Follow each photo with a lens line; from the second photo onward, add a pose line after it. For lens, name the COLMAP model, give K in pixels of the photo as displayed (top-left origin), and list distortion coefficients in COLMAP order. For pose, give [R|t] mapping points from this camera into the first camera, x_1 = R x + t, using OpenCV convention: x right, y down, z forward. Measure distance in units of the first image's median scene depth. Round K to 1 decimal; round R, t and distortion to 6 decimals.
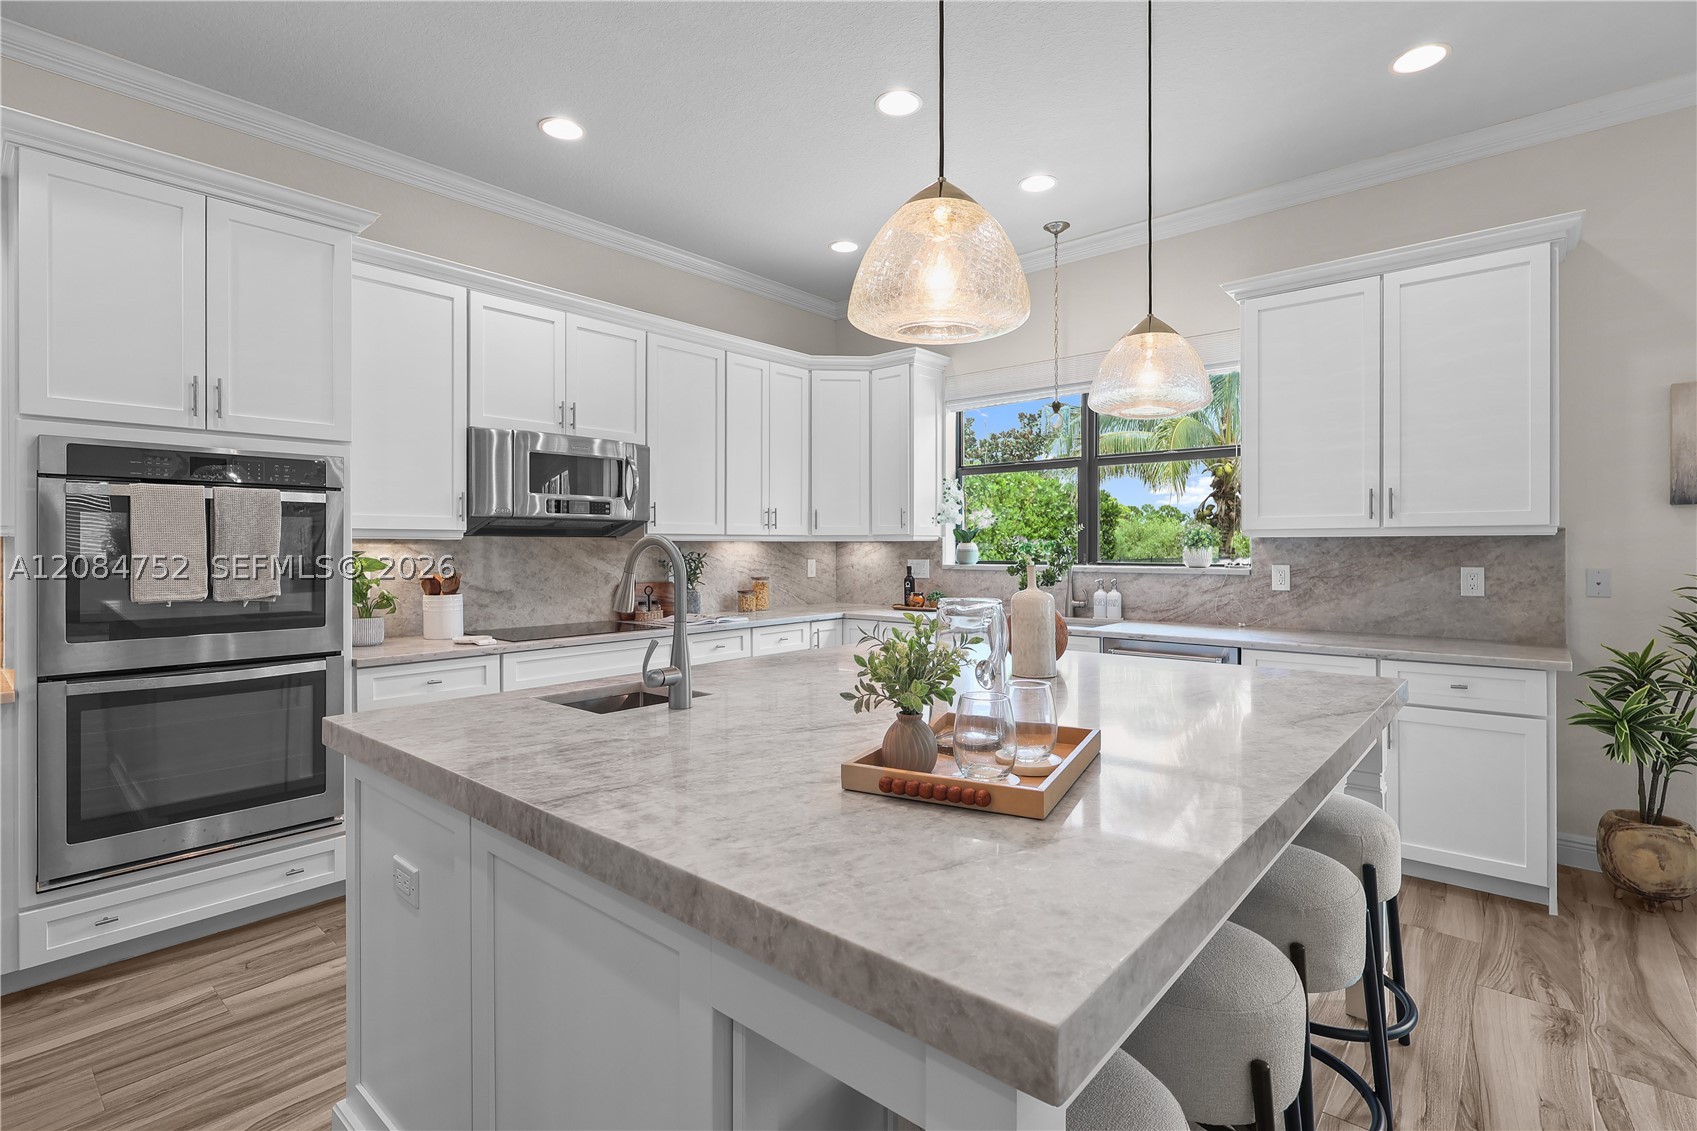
lens RADIAL K [[793.6, 0, 852.9], [0, 793.6, 551.7], [0, 0, 1]] dist [-0.000117, 0.001057]
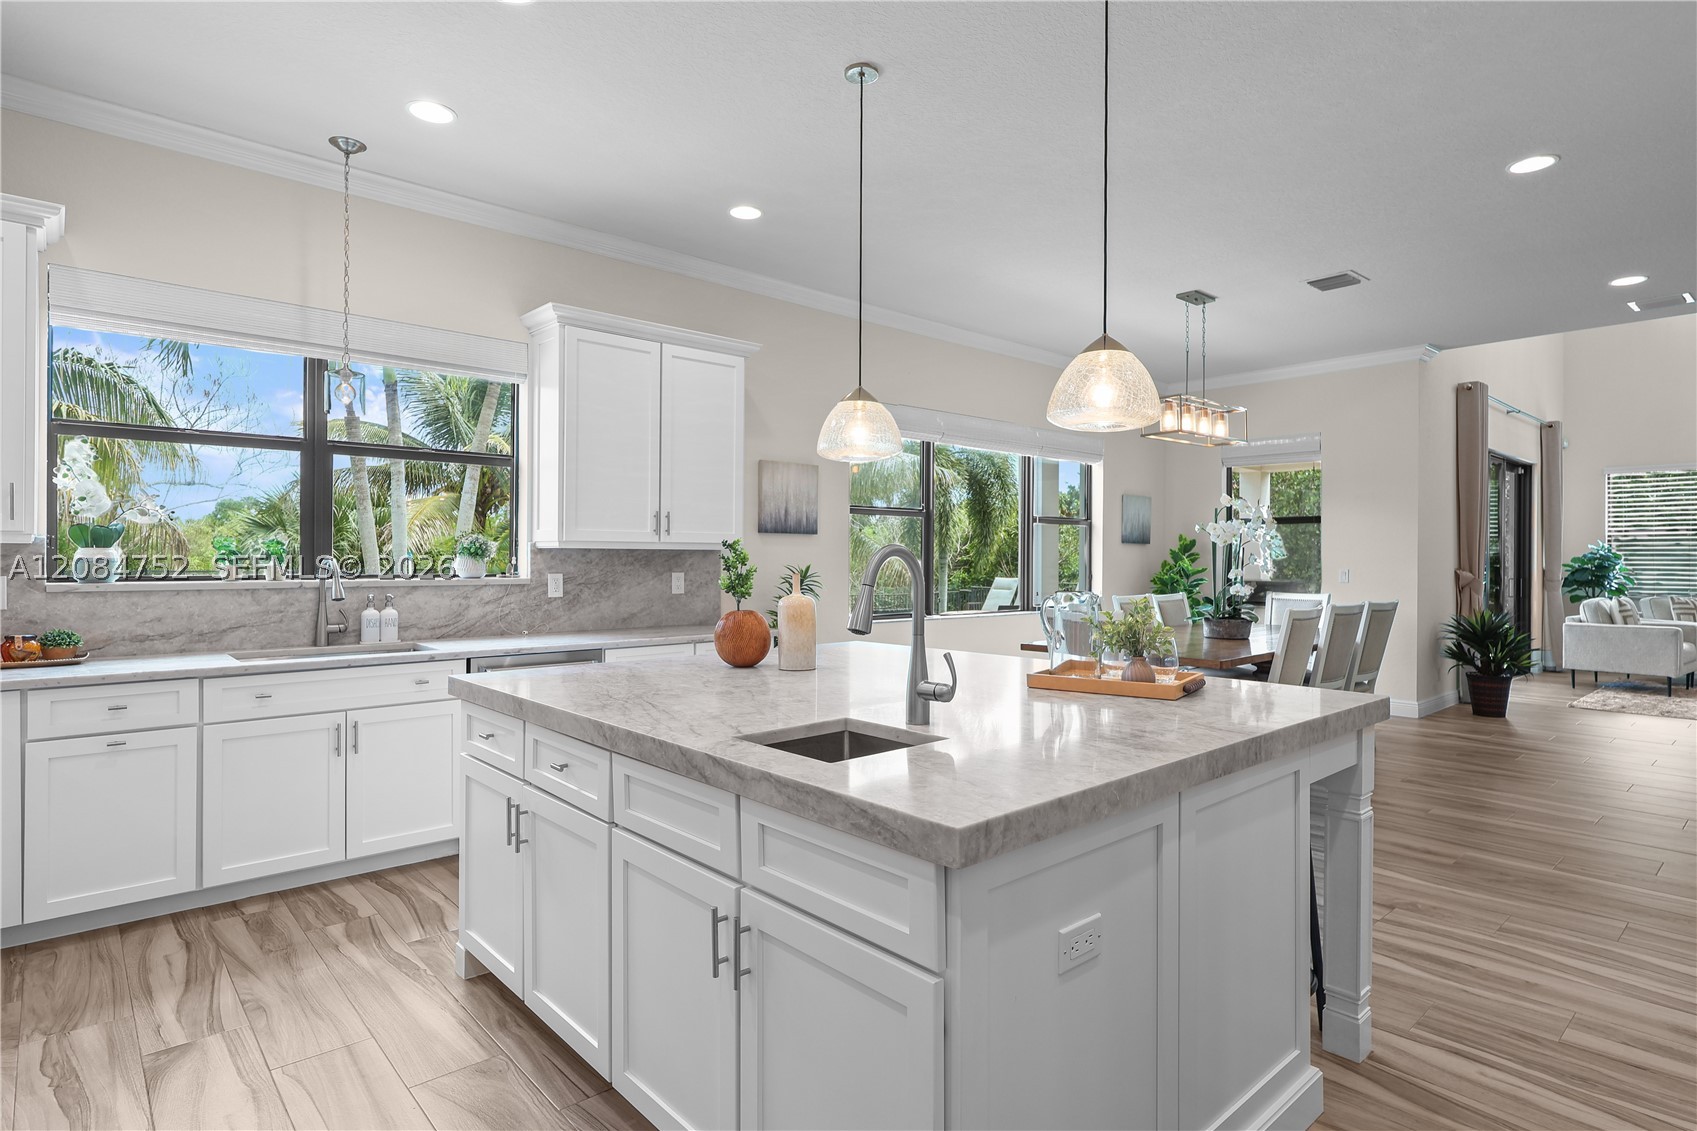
lens RADIAL K [[899.3, 0, 853.5], [0, 899.3, 554.0], [0, 0, 1]] dist [0.002311, -0.000093]
pose [[0.125722, 0.005482, 0.992050, -0.641570], [0.001475, 0.999983, -0.005713, -0.002396], [-0.992064, 0.002181, 0.125712, 0.458657]]
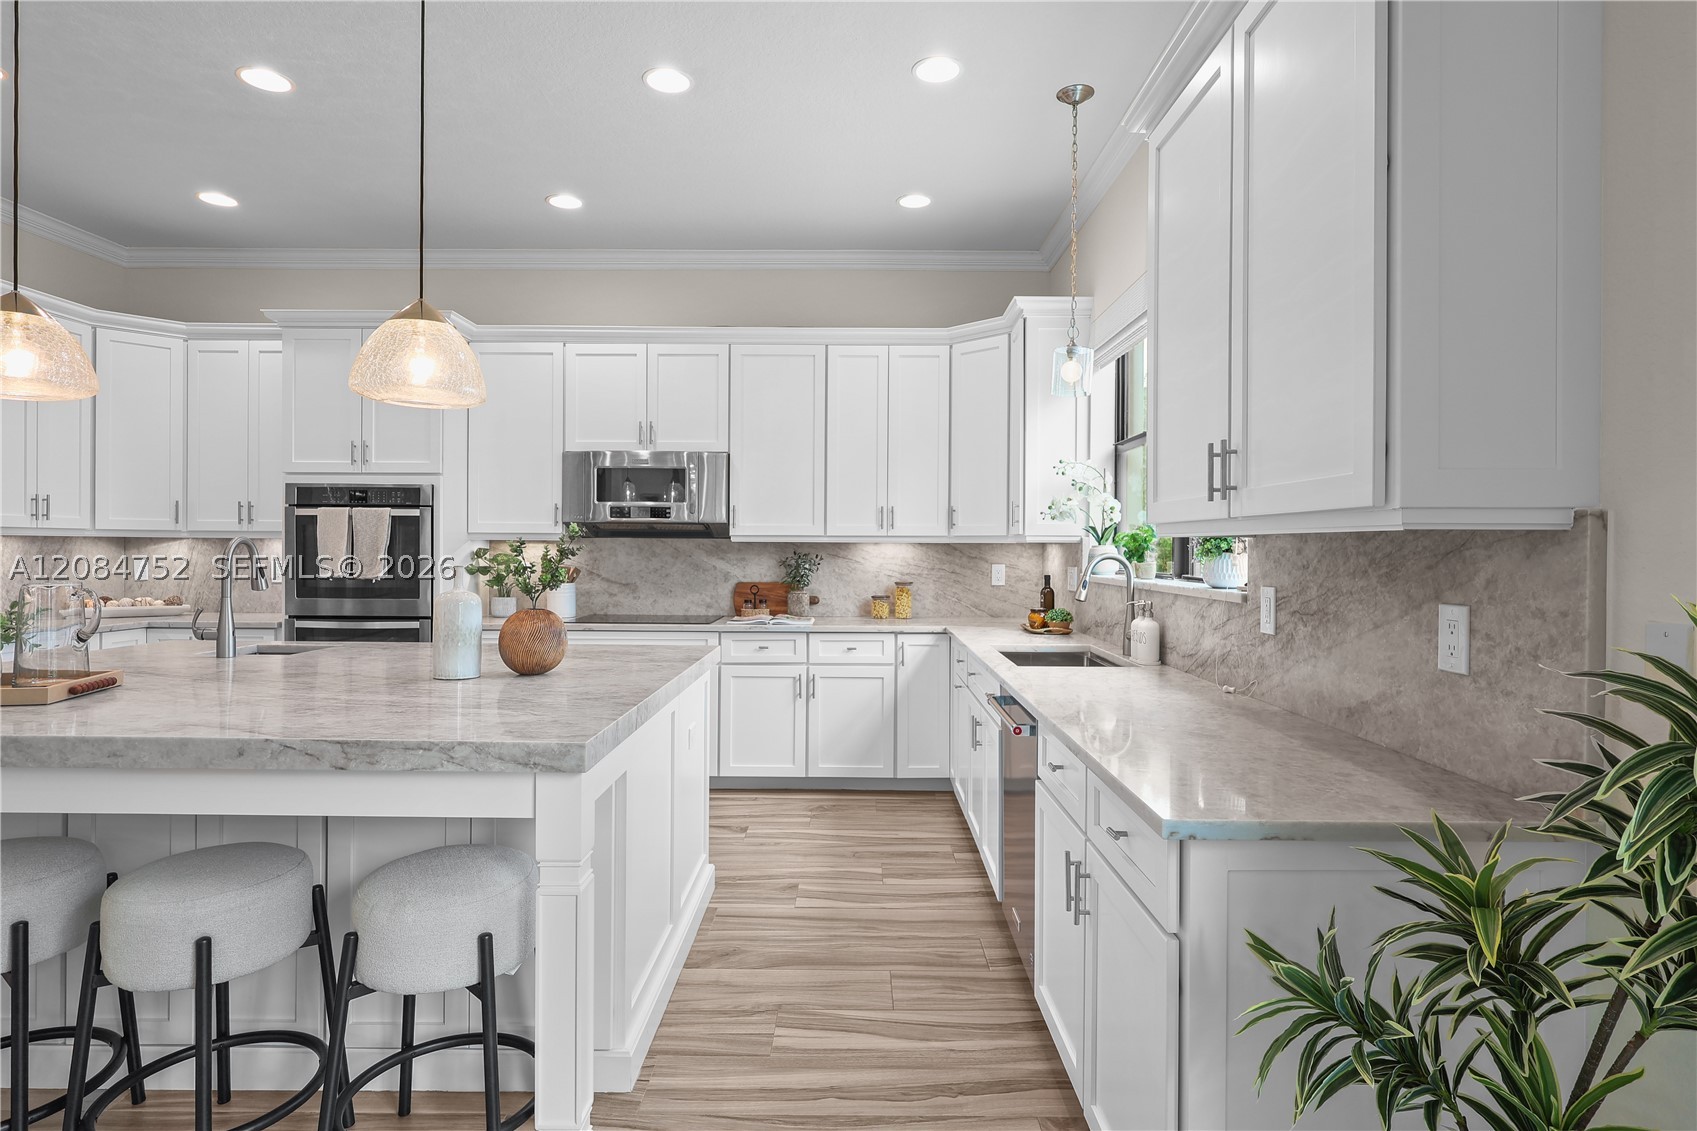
lens RADIAL K [[899.3, 0, 849.3], [0, 899.3, 549.9], [0, 0, 1]] dist [0.002311, -0.000093]
pose [[0.651403, 0.008233, -0.758687, 0.846434], [-0.012112, 0.999927, 0.000452, -0.006115], [0.758635, 0.008895, 0.651455, 0.388228]]
